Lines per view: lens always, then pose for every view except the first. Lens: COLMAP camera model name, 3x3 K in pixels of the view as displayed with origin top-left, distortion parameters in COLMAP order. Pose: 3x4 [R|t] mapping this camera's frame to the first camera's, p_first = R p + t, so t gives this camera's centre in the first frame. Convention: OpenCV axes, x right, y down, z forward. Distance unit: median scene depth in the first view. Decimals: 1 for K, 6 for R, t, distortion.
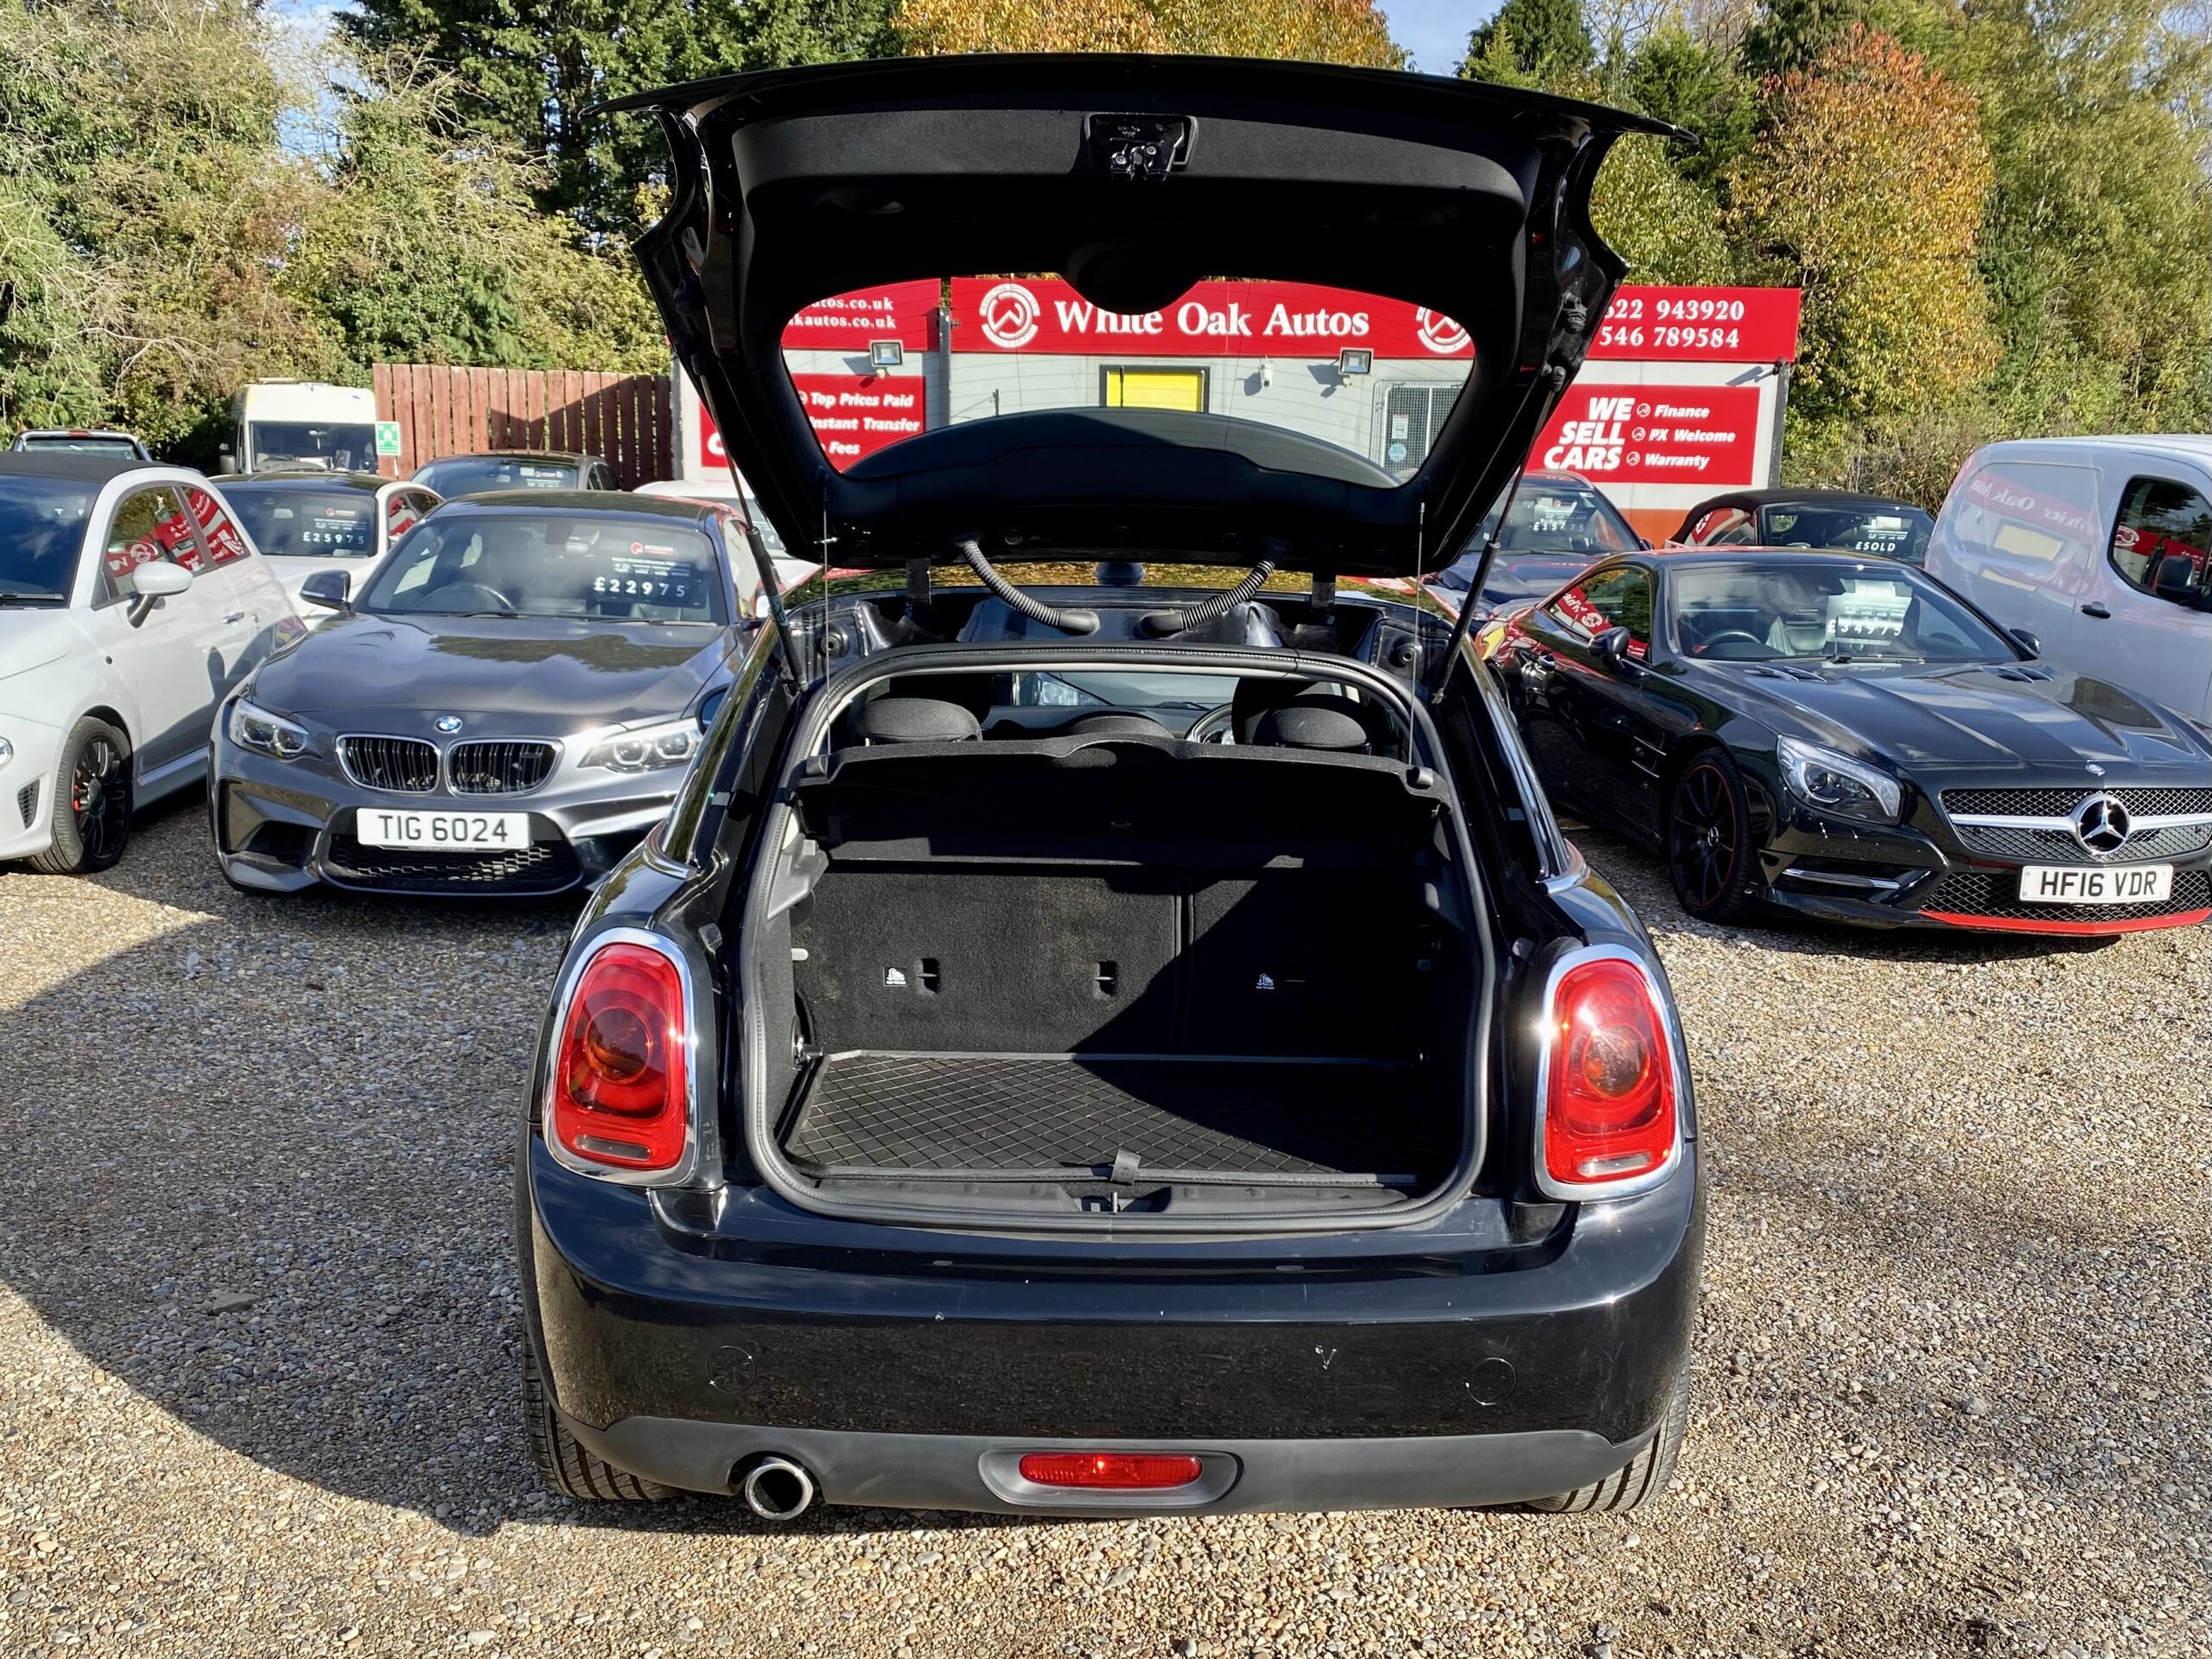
lens RADIAL K [[1878.1, 0, 1096.7], [0, 1878.1, 892.8], [0, 0, 1]] dist [0.027999, -0.048170]
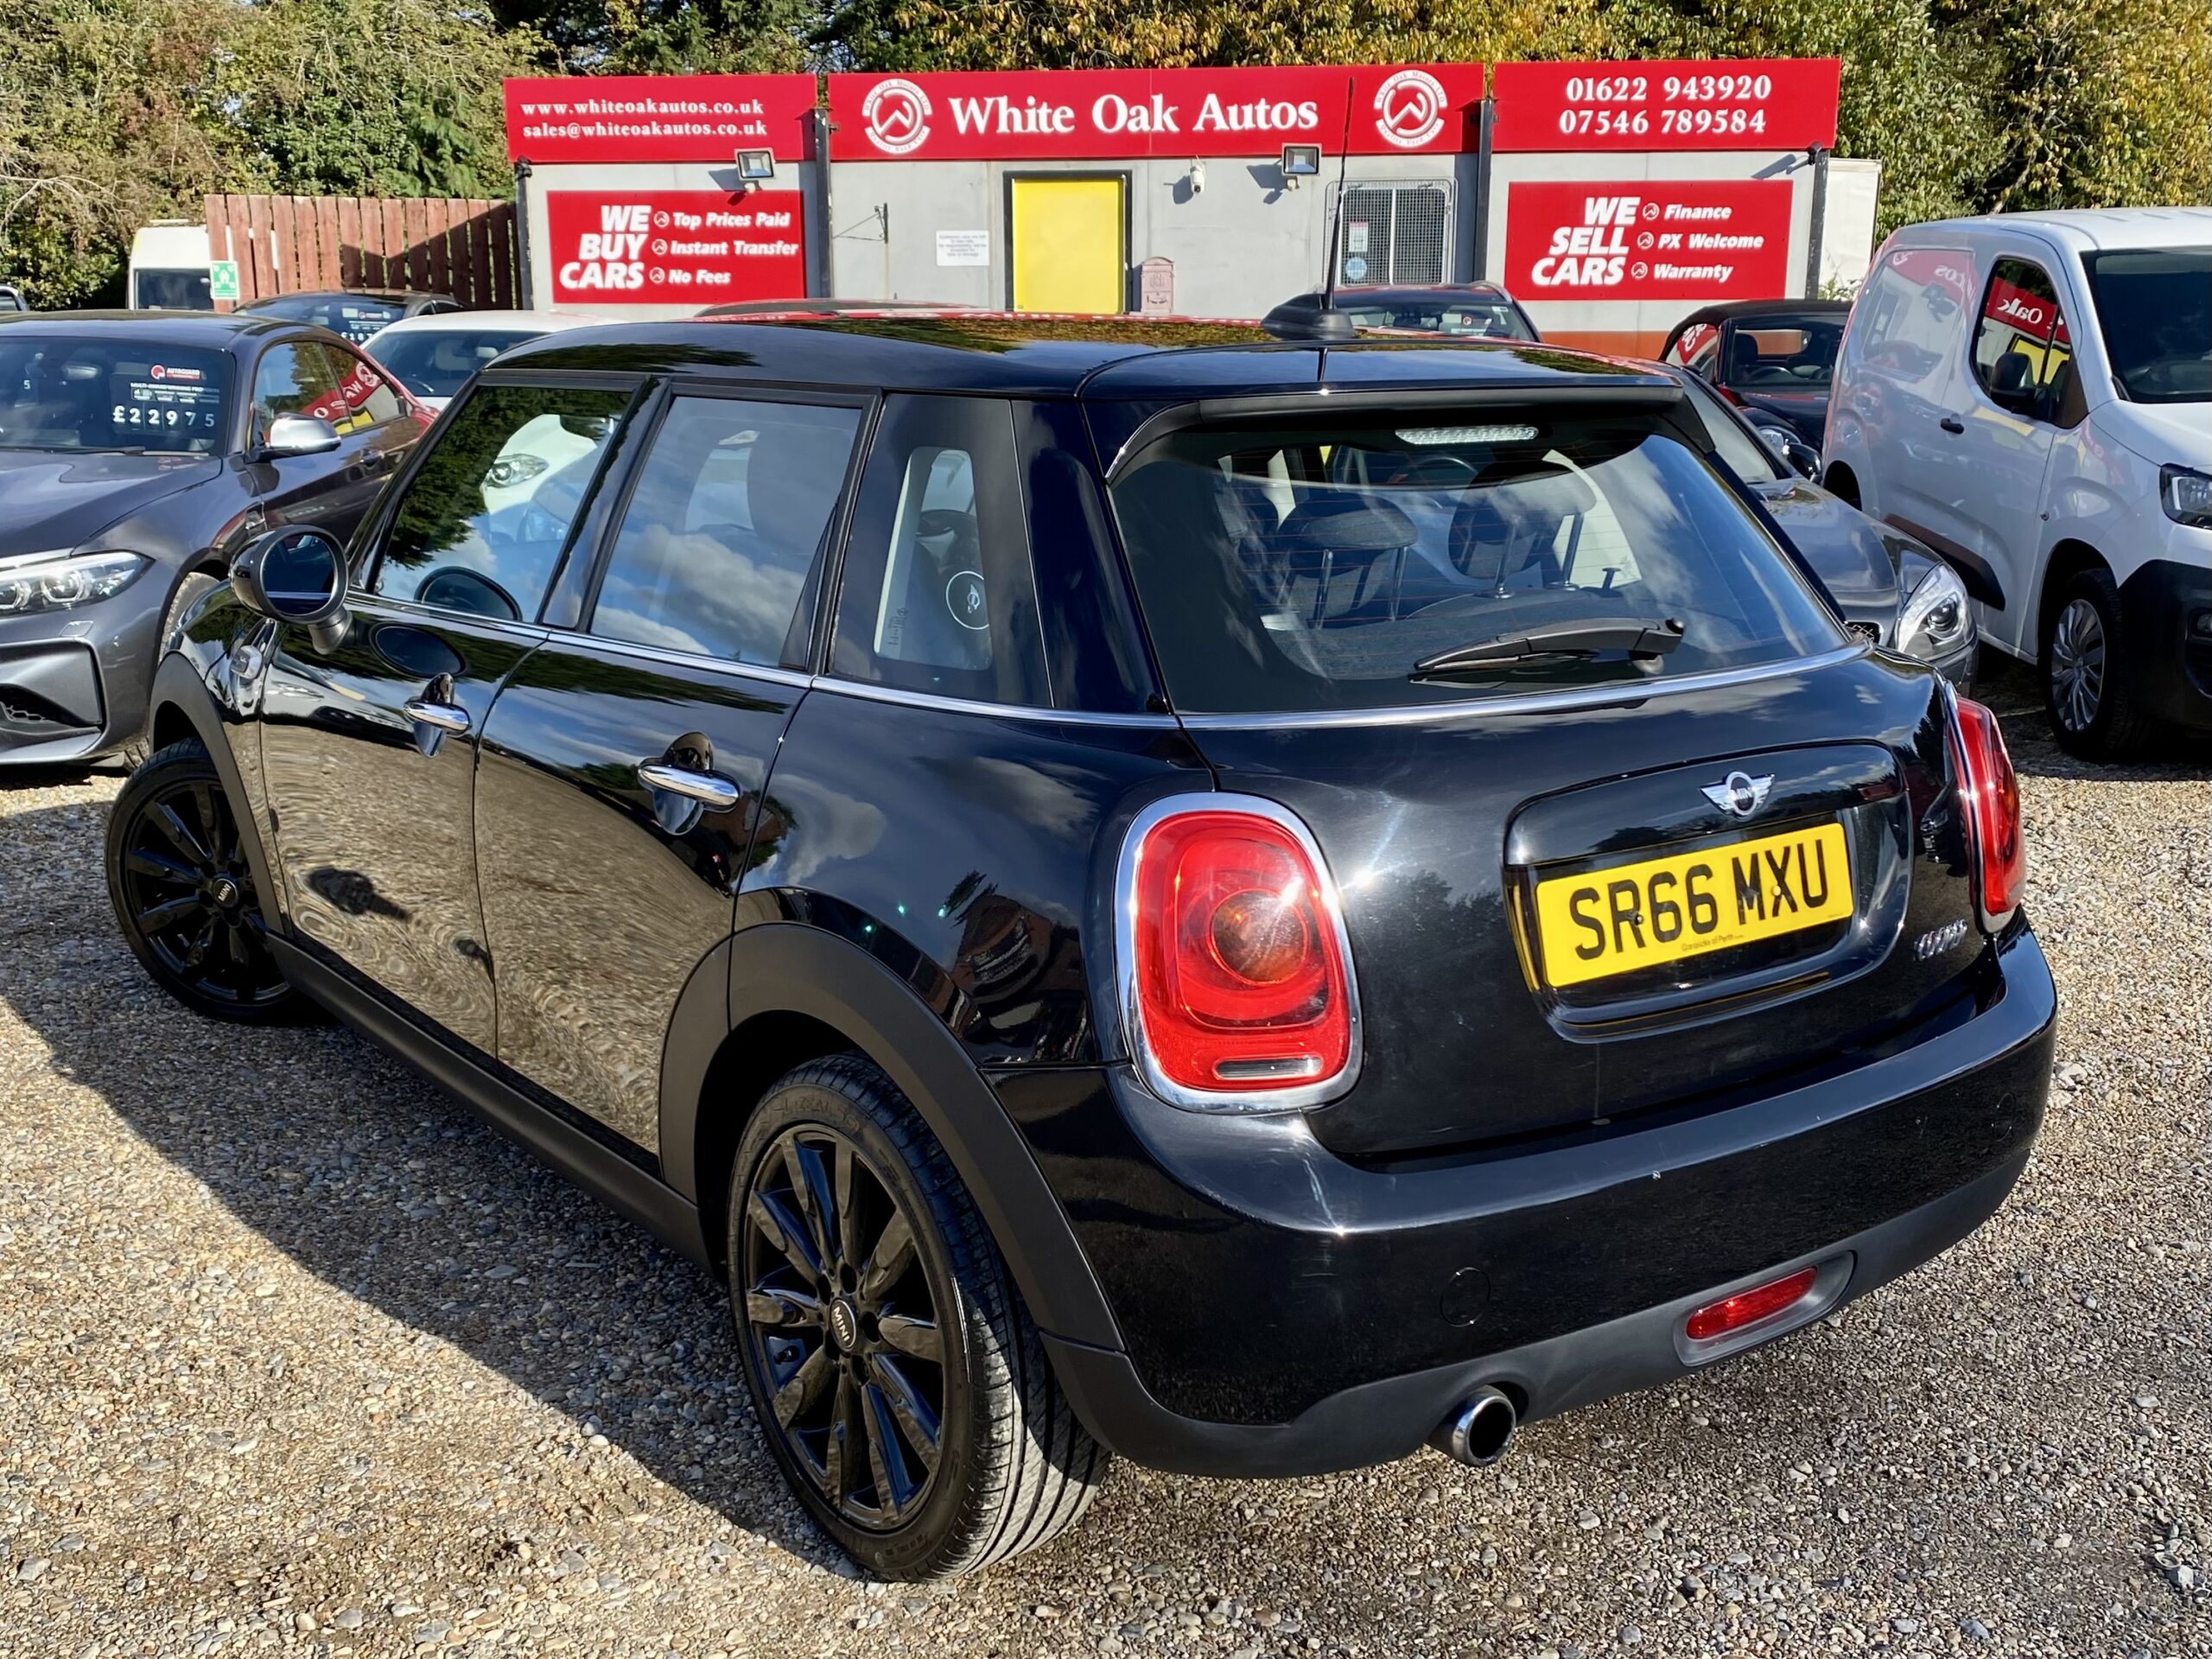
lens RADIAL K [[2173.7, 0, 1112.2], [0, 2173.7, 872.5], [0, 0, 1]] dist [0.040704, -0.084067]
pose [[0.996209, 0.002189, -0.086962, 0.139011], [0.000011, 0.999680, 0.025287, 0.011261], [0.086990, -0.025192, 0.995891, 0.012080]]
